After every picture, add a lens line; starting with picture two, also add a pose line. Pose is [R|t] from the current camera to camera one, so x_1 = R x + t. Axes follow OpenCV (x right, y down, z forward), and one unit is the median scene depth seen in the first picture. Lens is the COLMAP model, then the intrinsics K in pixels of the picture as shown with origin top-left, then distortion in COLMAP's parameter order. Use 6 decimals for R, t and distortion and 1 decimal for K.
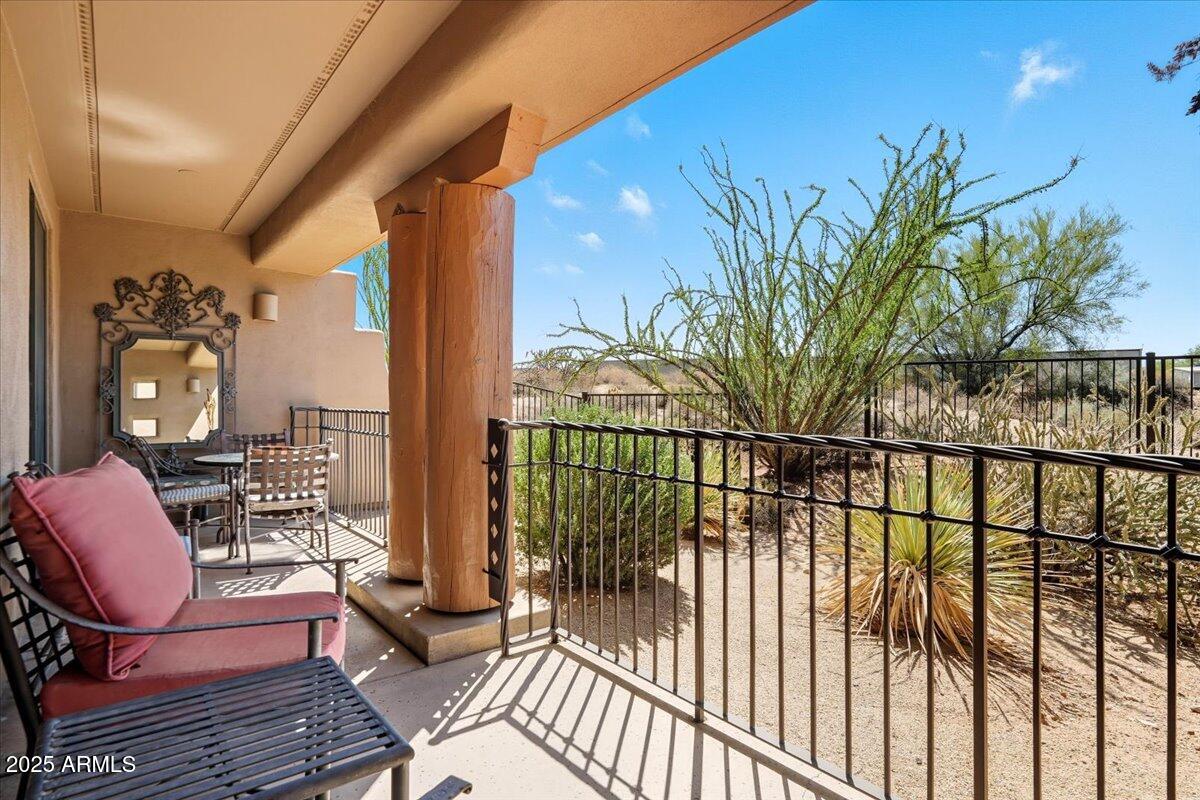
lens RADIAL K [[621.3, 0, 600.0], [0, 621.3, 397.9], [0, 0, 1]] dist [-0.012268, -0.000458]
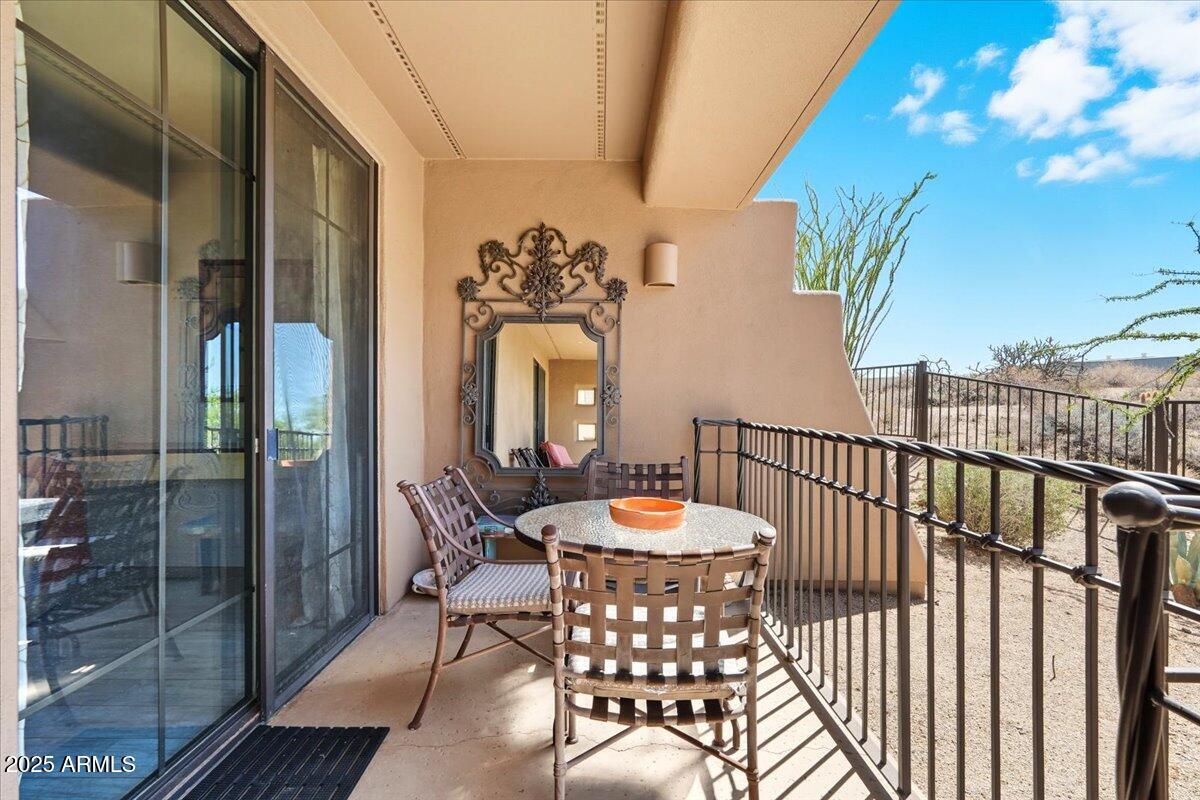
lens RADIAL K [[621.3, 0, 600.0], [0, 621.3, 404.0], [0, 0, 1]] dist [-0.012268, -0.000458]
pose [[0.799539, 0.004099, -0.600600, -0.213969], [-0.005957, 0.999982, -0.001105, 0.000062], [0.600584, 0.004462, 0.799549, 0.474135]]
